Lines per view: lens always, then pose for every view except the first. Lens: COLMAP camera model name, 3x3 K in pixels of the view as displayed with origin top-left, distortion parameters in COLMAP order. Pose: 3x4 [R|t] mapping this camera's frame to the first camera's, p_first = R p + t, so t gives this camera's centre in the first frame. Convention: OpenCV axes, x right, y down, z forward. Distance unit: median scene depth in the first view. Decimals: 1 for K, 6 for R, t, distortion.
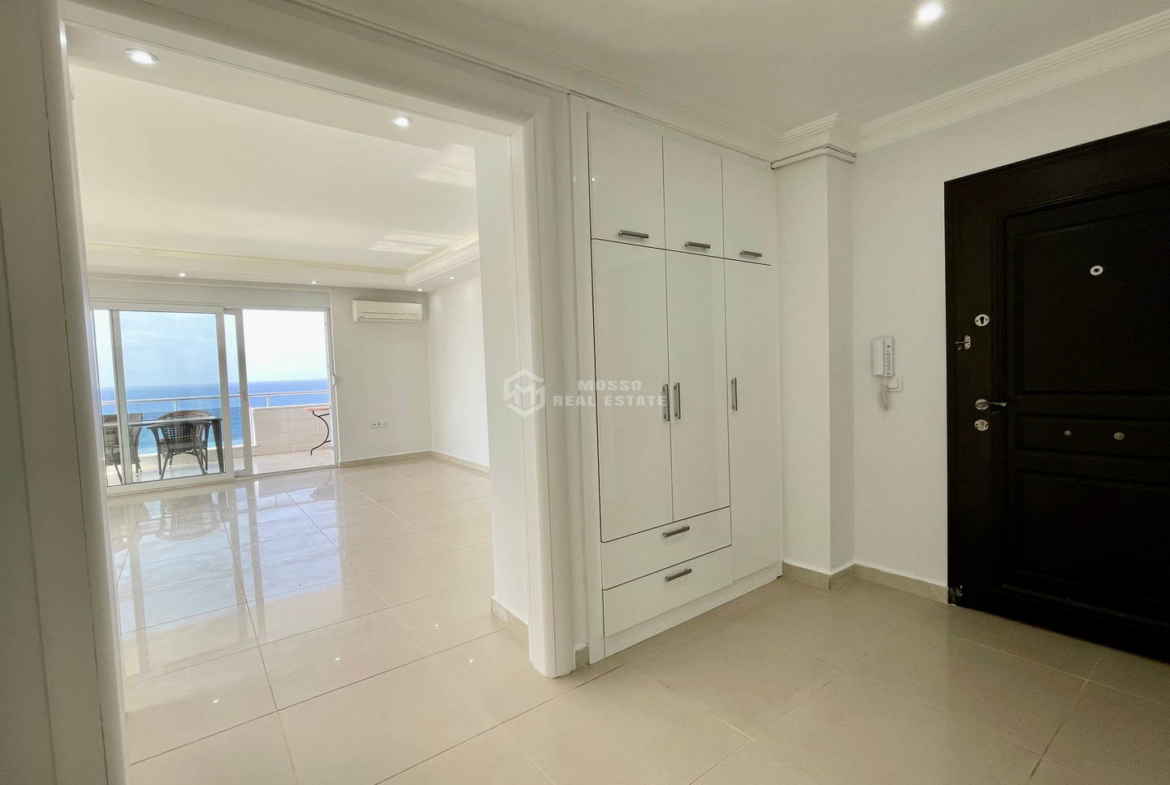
lens RADIAL K [[511.2, 0, 576.7], [0, 511.2, 384.1], [0, 0, 1]] dist [-0.002785, 0.000011]
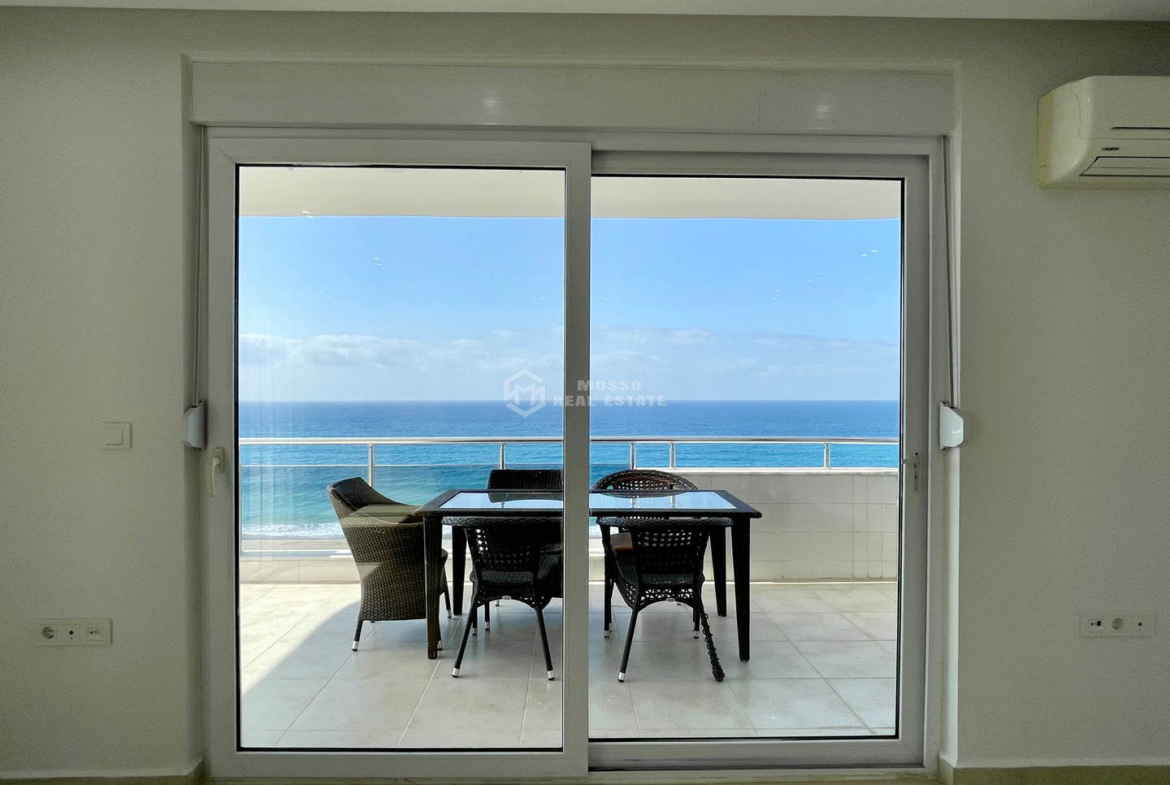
lens RADIAL K [[627.6, 0, 576.5], [0, 627.6, 390.6], [0, 0, 1]] dist [-0.002115, -0.000054]
pose [[0.799315, 0.039178, -0.599634, -0.466154], [-0.056764, 0.998333, -0.010439, -0.012957], [0.598226, 0.042382, 0.800206, 0.692538]]
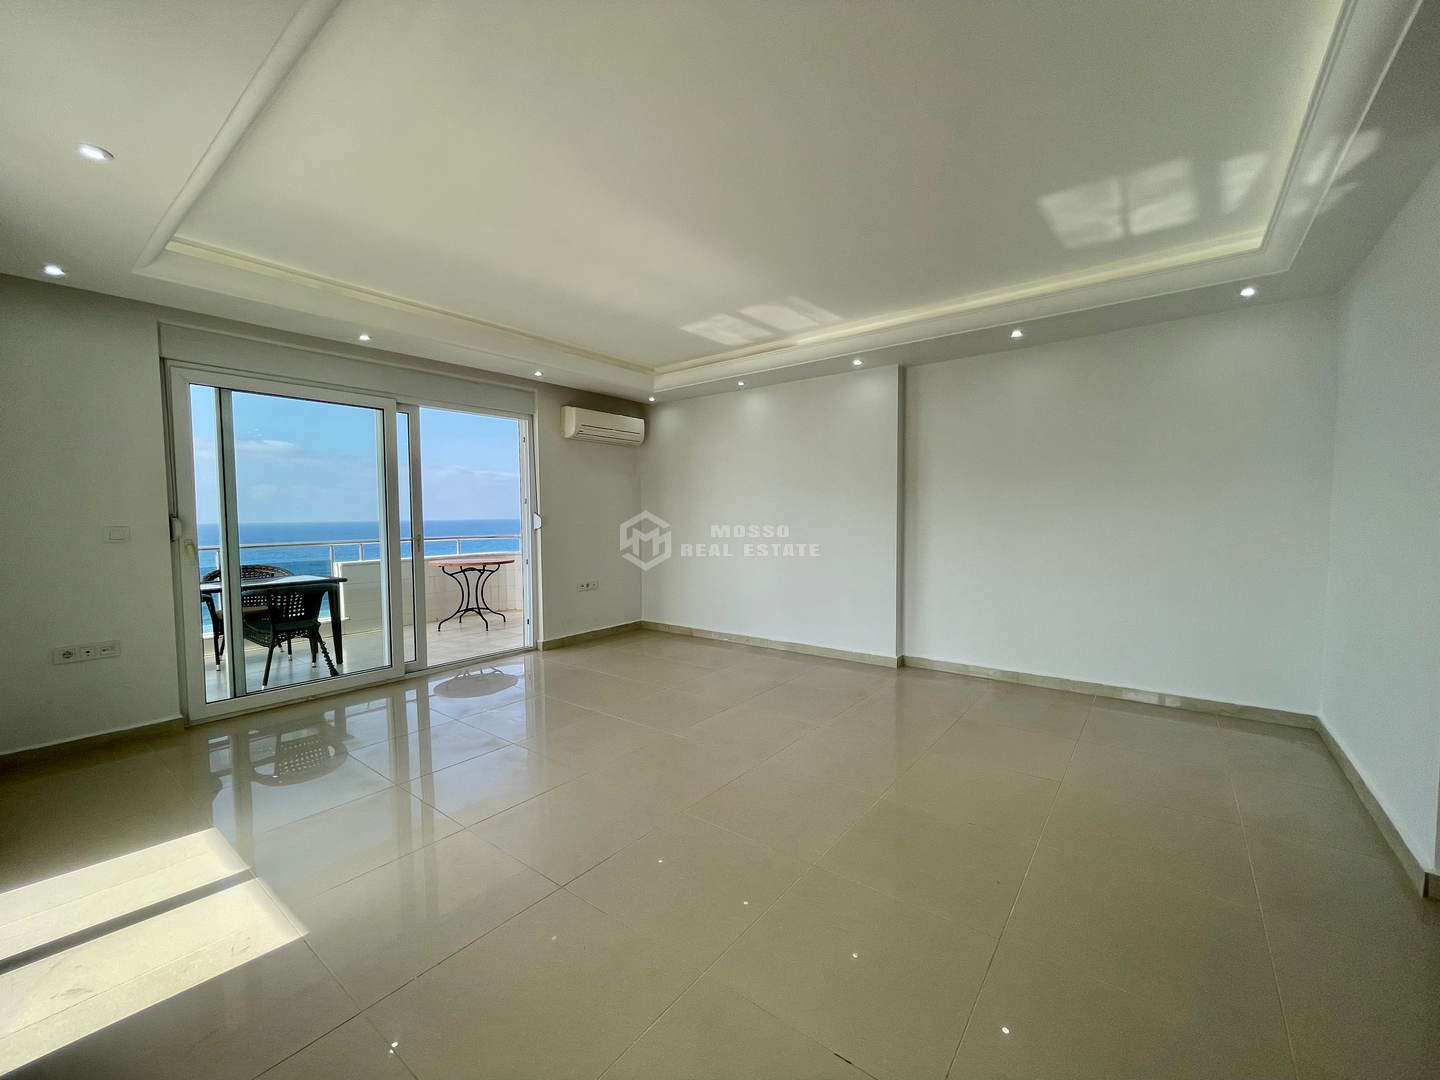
lens RADIAL K [[583.4, 0, 716.4], [0, 583.4, 550.4], [0, 0, 1]] dist [-0.004820, -0.000872]
pose [[0.971619, 0.012879, 0.236202, -0.452942], [-0.016465, 0.999777, 0.013213, 0.017074], [-0.235980, -0.016727, 0.971614, 0.199394]]
